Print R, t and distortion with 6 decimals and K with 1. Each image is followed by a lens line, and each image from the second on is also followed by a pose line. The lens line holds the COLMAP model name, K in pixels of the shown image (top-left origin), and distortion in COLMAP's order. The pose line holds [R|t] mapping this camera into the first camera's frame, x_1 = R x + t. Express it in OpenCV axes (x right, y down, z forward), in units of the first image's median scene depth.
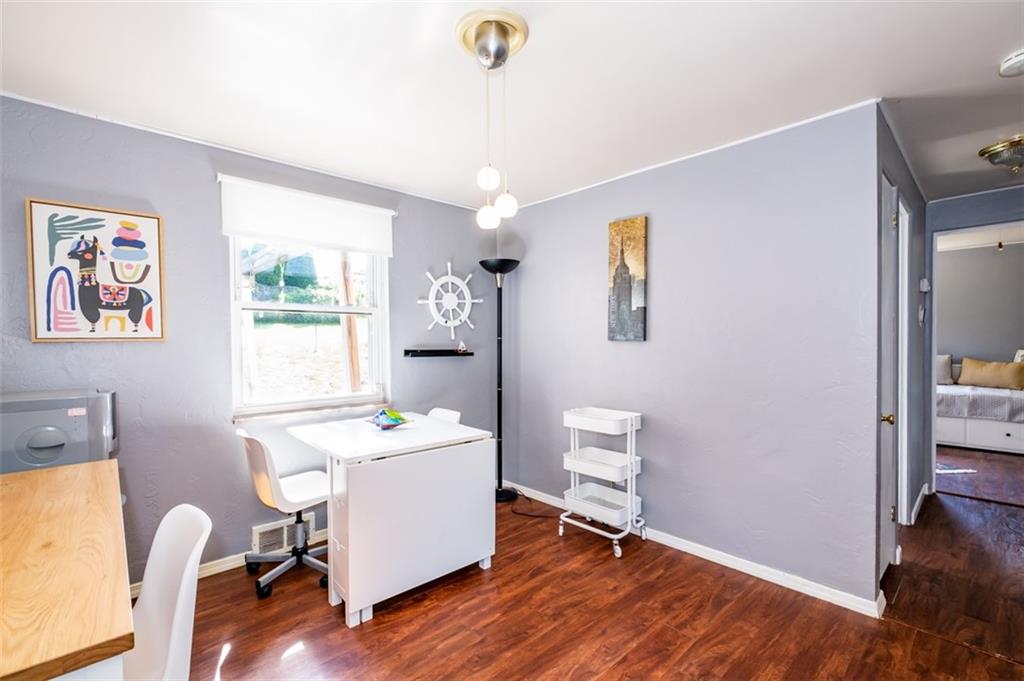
lens RADIAL K [[441.9, 0, 512.4], [0, 441.9, 348.3], [0, 0, 1]] dist [0.000733, 0.001327]
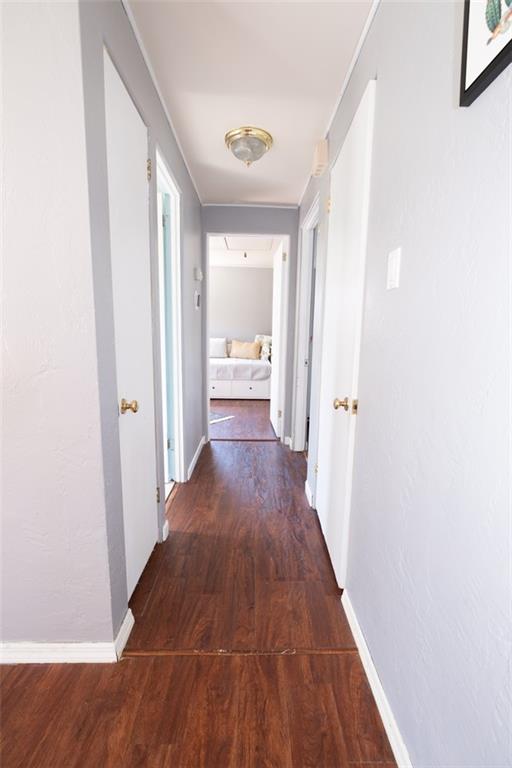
lens RADIAL K [[331.4, 0, 256.2], [0, 331.4, 379.0], [0, 0, 1]] dist [0.000733, 0.001327]
pose [[0.667643, -0.082671, 0.739877, 0.367131], [-0.011641, 0.992535, 0.121406, 0.026204], [-0.744390, -0.089669, 0.661697, 0.291079]]
